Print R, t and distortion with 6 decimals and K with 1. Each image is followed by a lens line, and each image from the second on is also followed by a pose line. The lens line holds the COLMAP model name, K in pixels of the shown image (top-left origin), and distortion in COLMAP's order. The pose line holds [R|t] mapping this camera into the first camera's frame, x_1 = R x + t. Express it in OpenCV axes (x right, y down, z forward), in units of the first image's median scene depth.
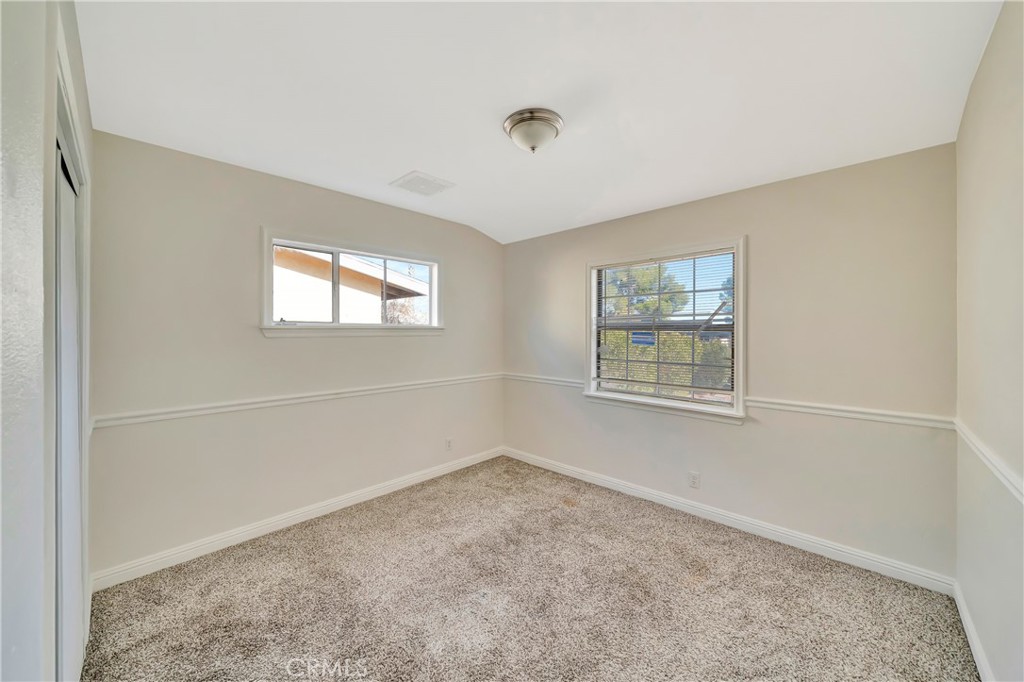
lens RADIAL K [[377.7, 0, 505.6], [0, 377.7, 333.1], [0, 0, 1]] dist [-0.011962, -0.000005]
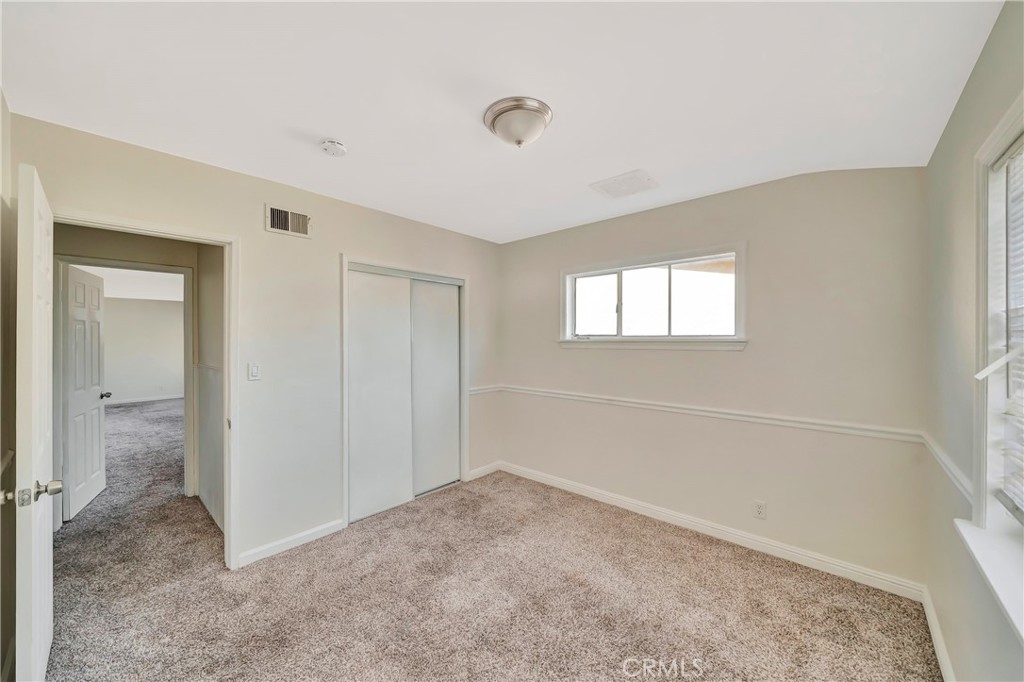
lens RADIAL K [[377.7, 0, 509.3], [0, 377.7, 342.1], [0, 0, 1]] dist [-0.011962, -0.000005]
pose [[0.025094, 0.002052, -0.999683, 0.759531], [-0.009386, 0.999954, 0.001817, -0.010854], [0.999641, 0.009338, 0.025112, 0.768520]]
